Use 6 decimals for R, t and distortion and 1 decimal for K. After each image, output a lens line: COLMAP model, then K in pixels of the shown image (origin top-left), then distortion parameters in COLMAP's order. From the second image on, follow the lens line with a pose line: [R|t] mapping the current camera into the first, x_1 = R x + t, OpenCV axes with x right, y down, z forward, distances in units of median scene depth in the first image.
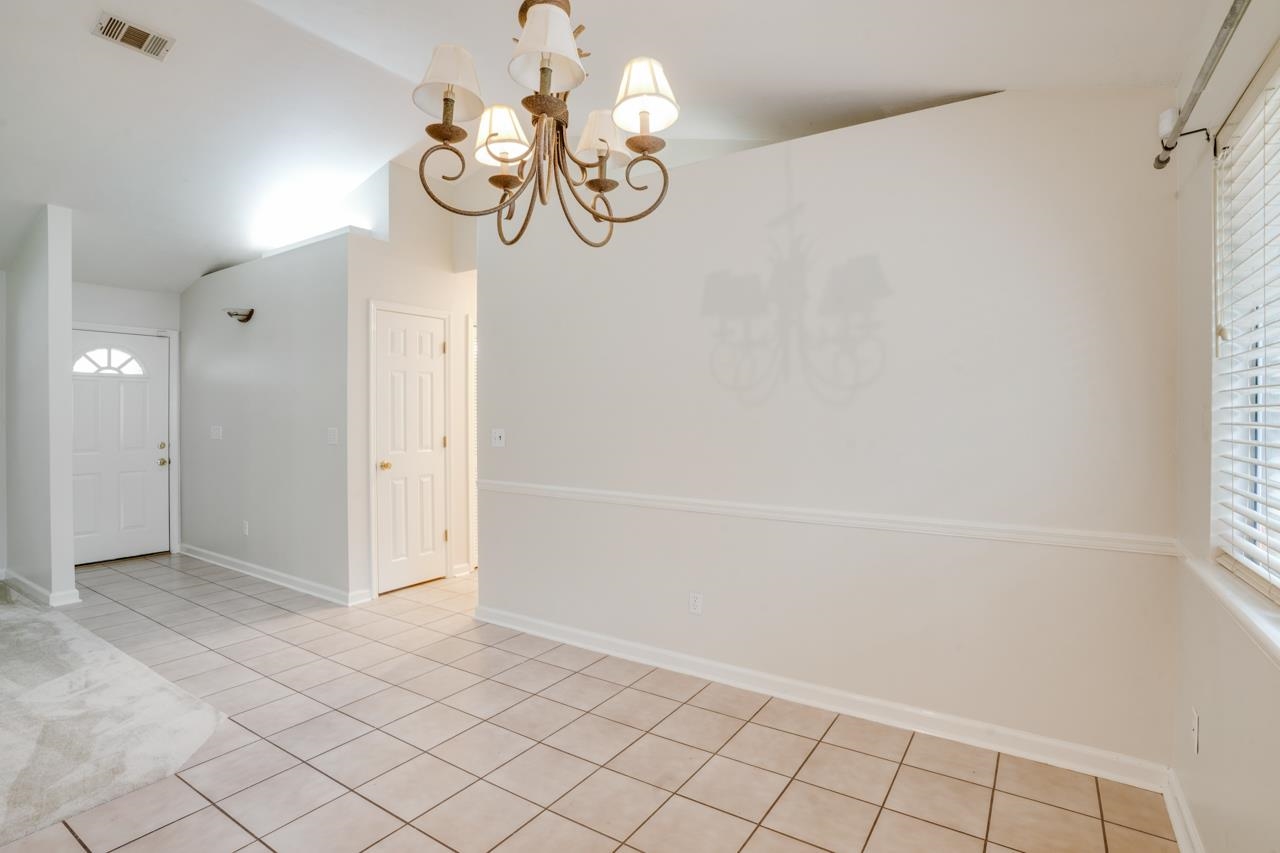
lens RADIAL K [[630.0, 0, 640.0], [0, 630.0, 426.5], [0, 0, 1]] dist [-0.079145, 0.032809]
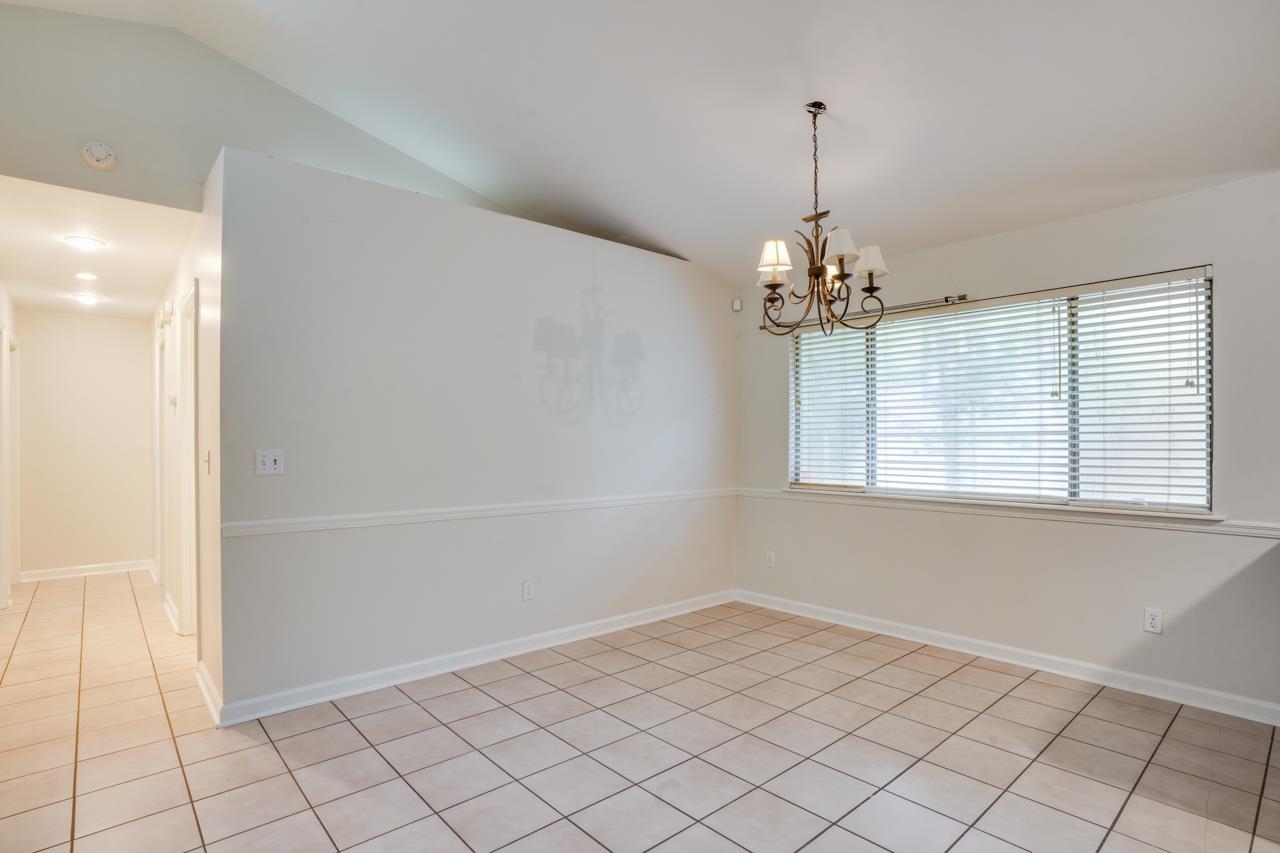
lens RADIAL K [[643.3, 0, 640.6], [0, 643.3, 442.7], [0, 0, 1]] dist [-0.058463, 0.000081]
pose [[0.273019, -0.012310, 0.961930, -1.108836], [0.023112, 0.999713, 0.006234, -0.000939], [-0.961731, 0.020531, 0.273226, 0.495620]]
